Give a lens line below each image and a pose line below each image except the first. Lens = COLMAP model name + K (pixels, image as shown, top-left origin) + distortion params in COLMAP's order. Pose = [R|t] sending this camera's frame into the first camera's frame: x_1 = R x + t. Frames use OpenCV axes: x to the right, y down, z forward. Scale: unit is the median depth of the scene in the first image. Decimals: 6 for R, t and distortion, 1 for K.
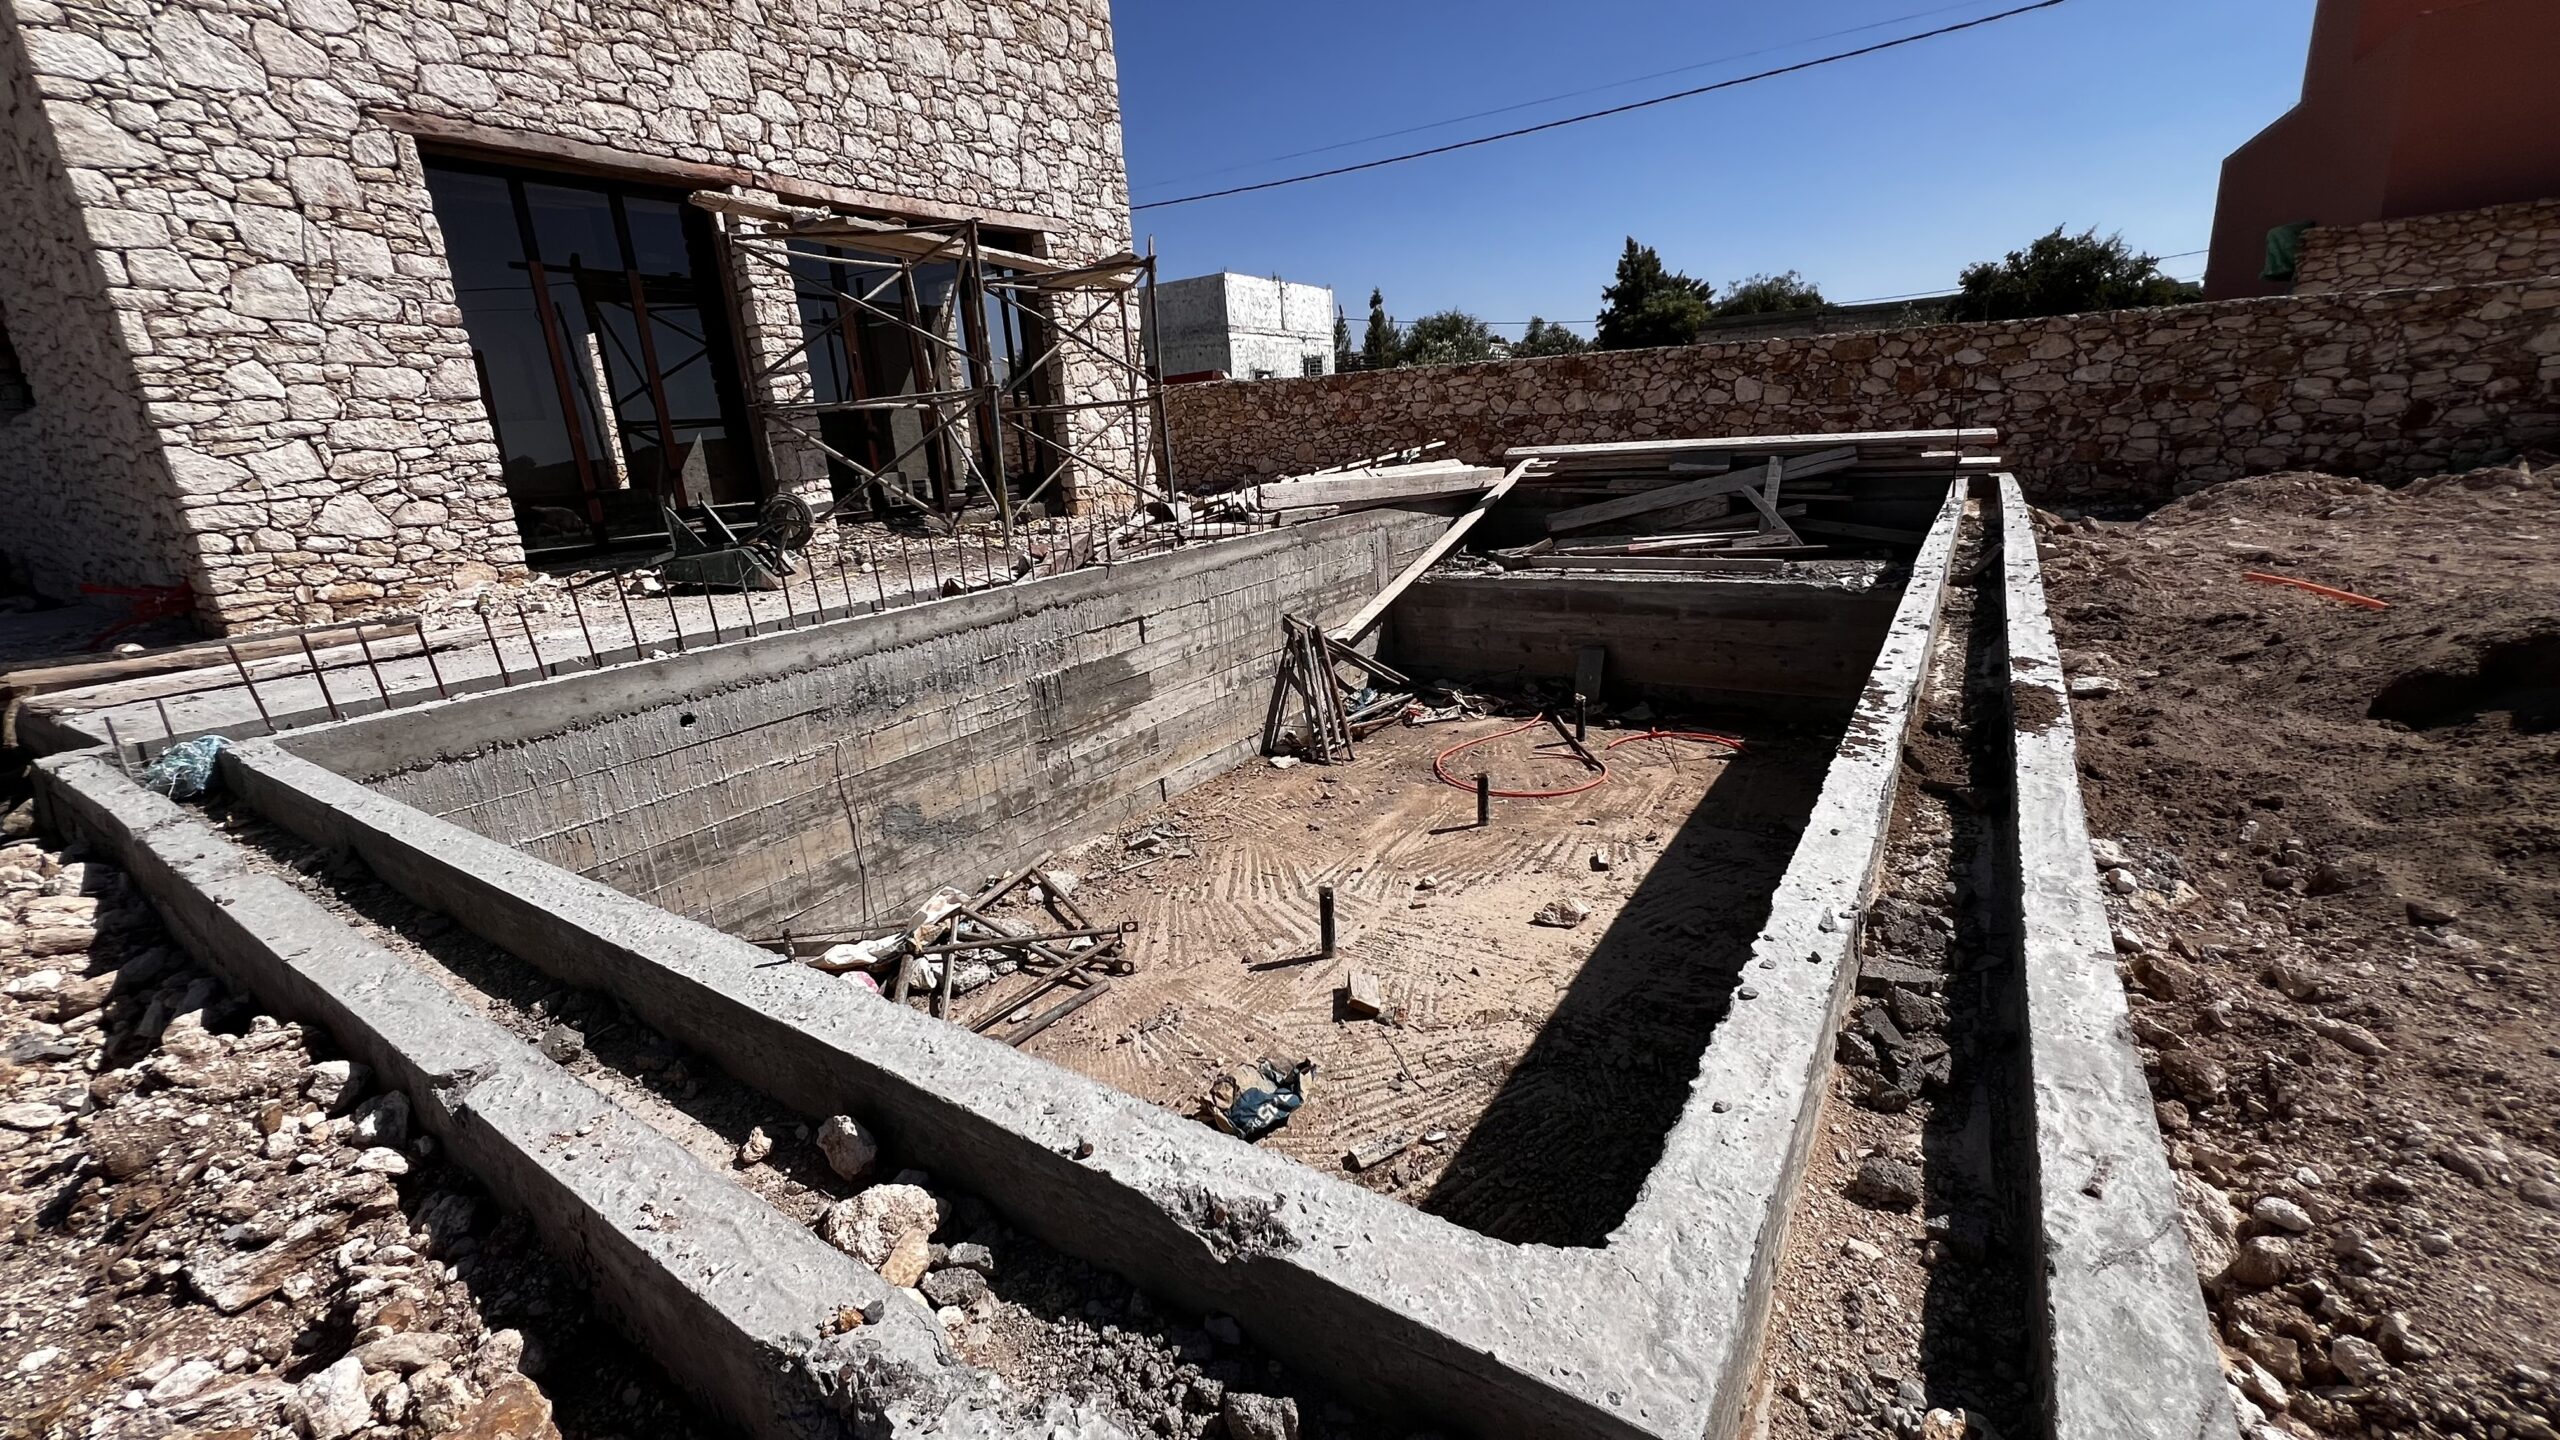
lens RADIAL K [[1025.3, 0, 1273.8], [0, 1025.3, 715.0], [0, 0, 1]] dist [-0.000491, -0.000816]
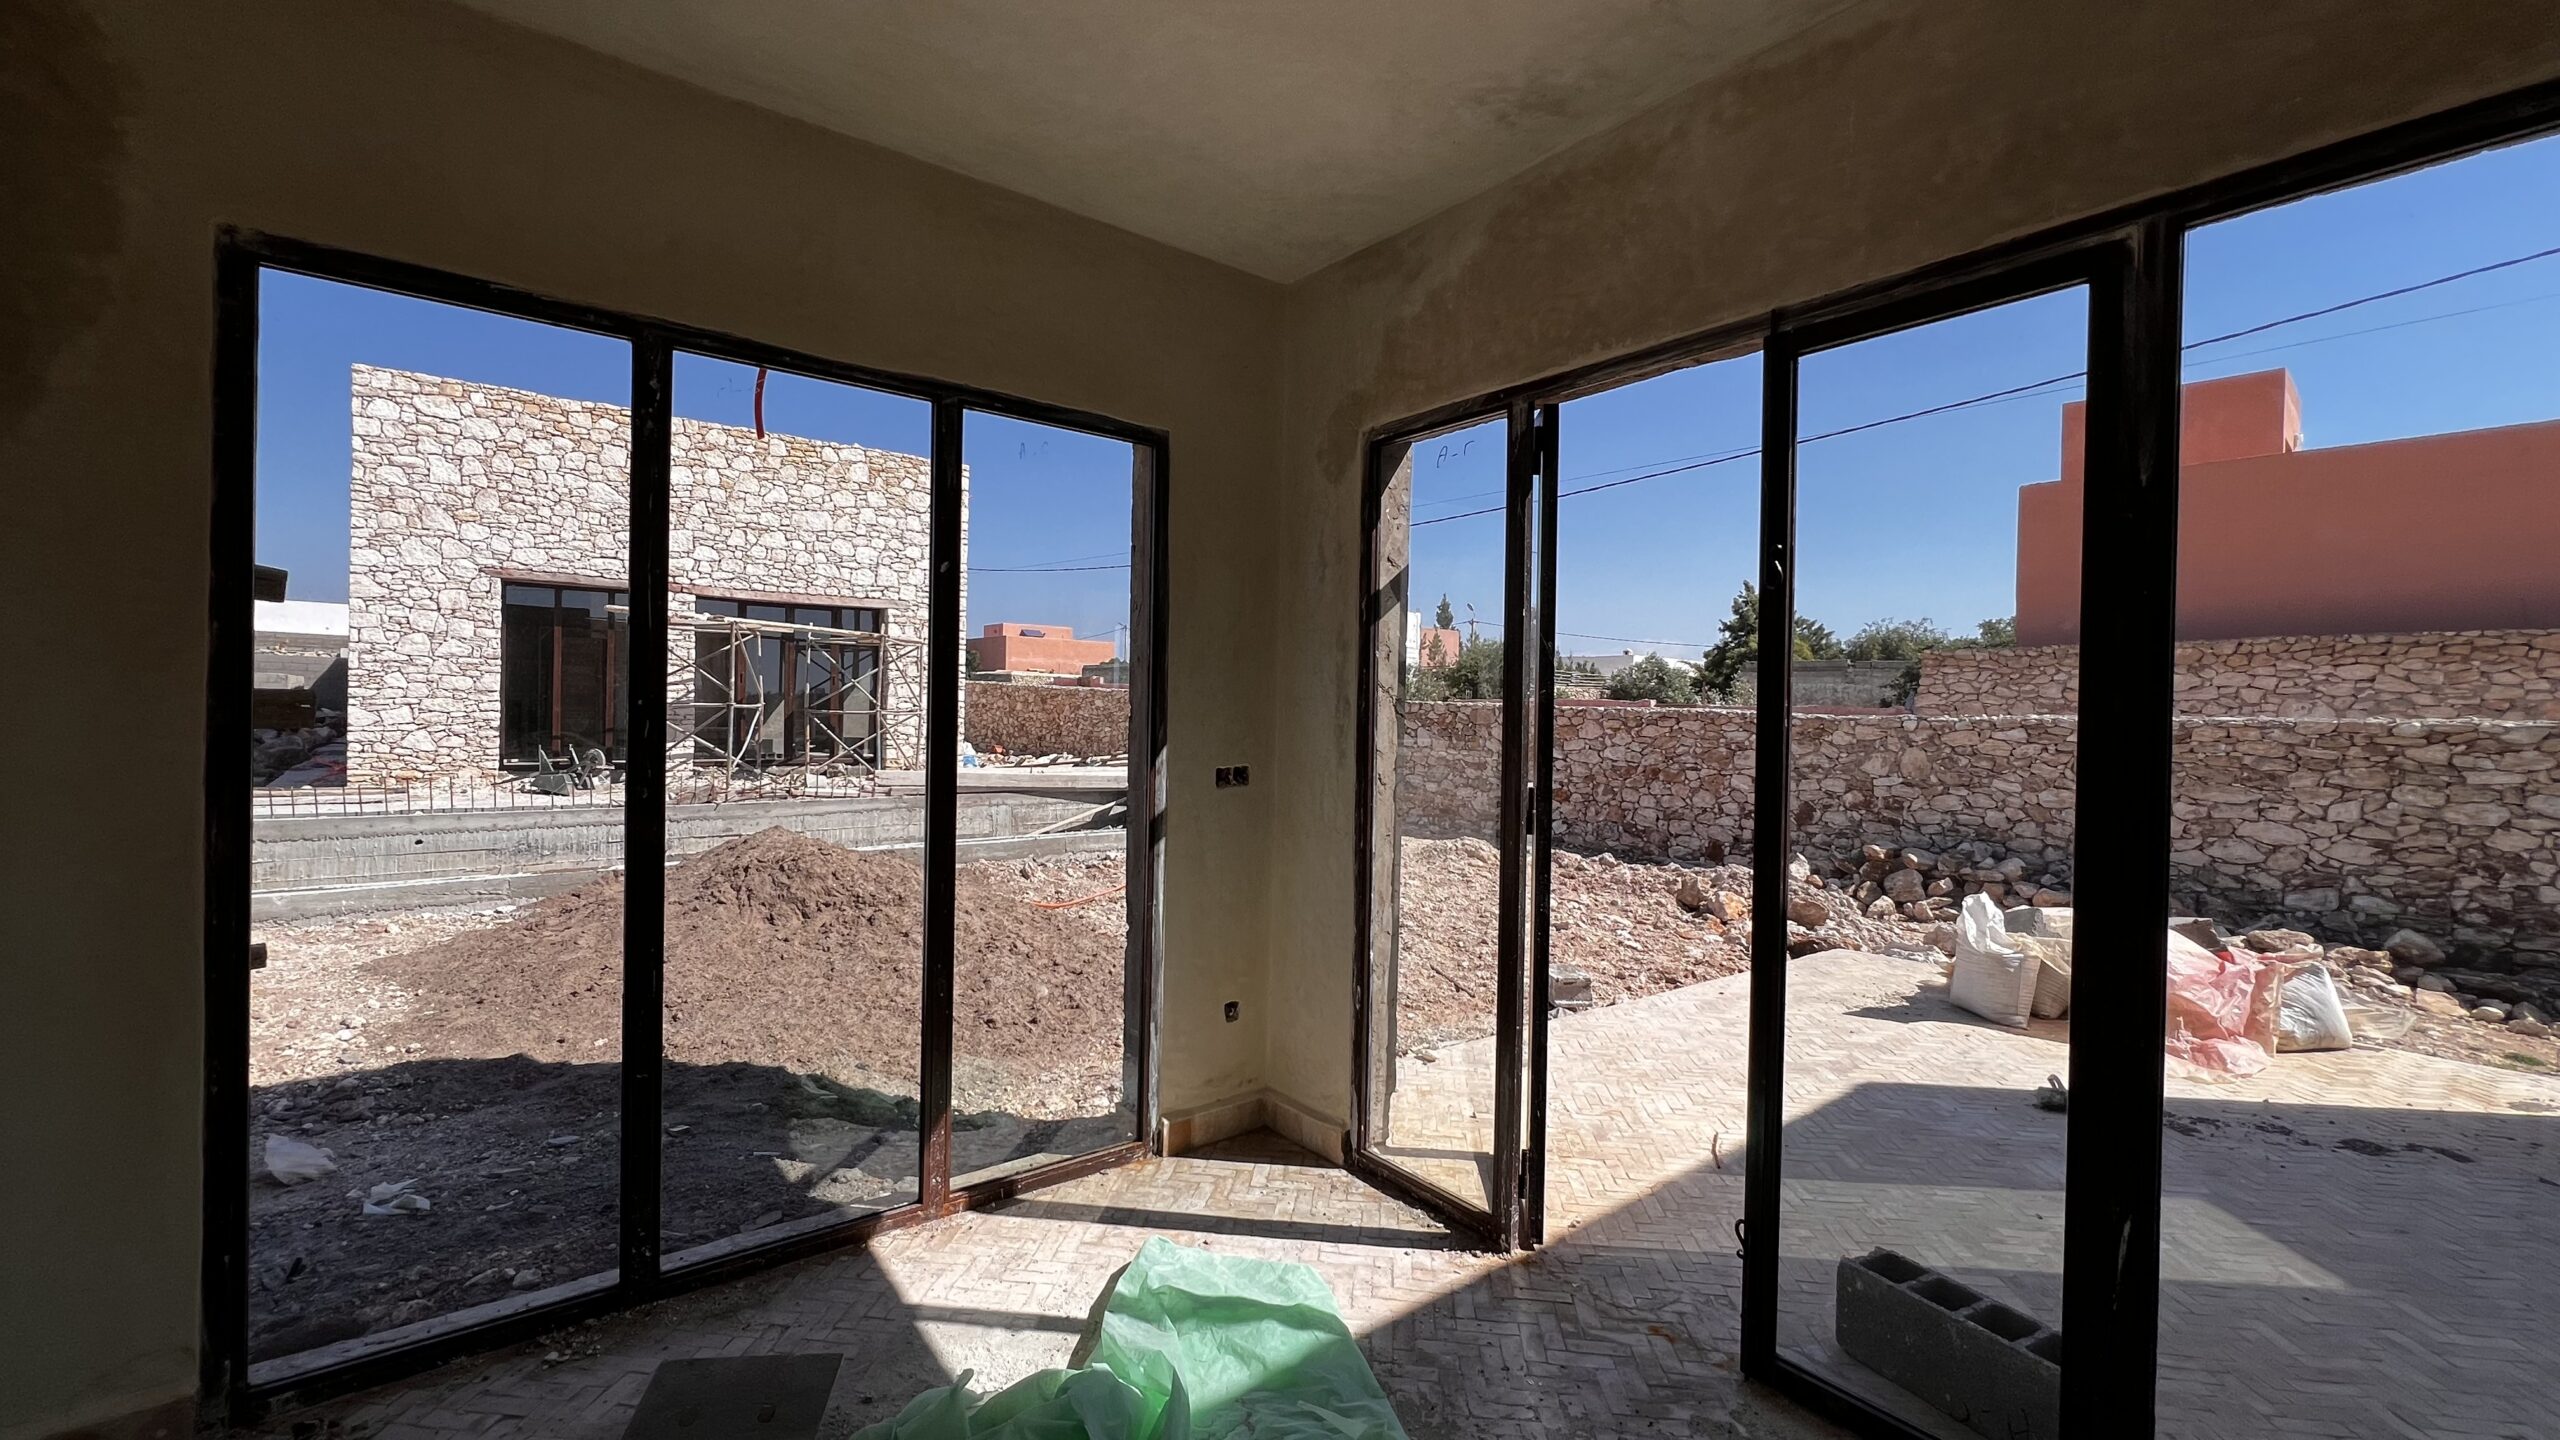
lens RADIAL K [[1025.3, 0, 1269.5], [0, 1025.3, 713.3], [0, 0, 1]] dist [-0.000491, -0.000816]
pose [[0.952676, 0.089460, -0.290527, 1.428518], [-0.161026, 0.959128, -0.232690, -0.033564], [0.257836, 0.268460, 0.928143, -0.561660]]
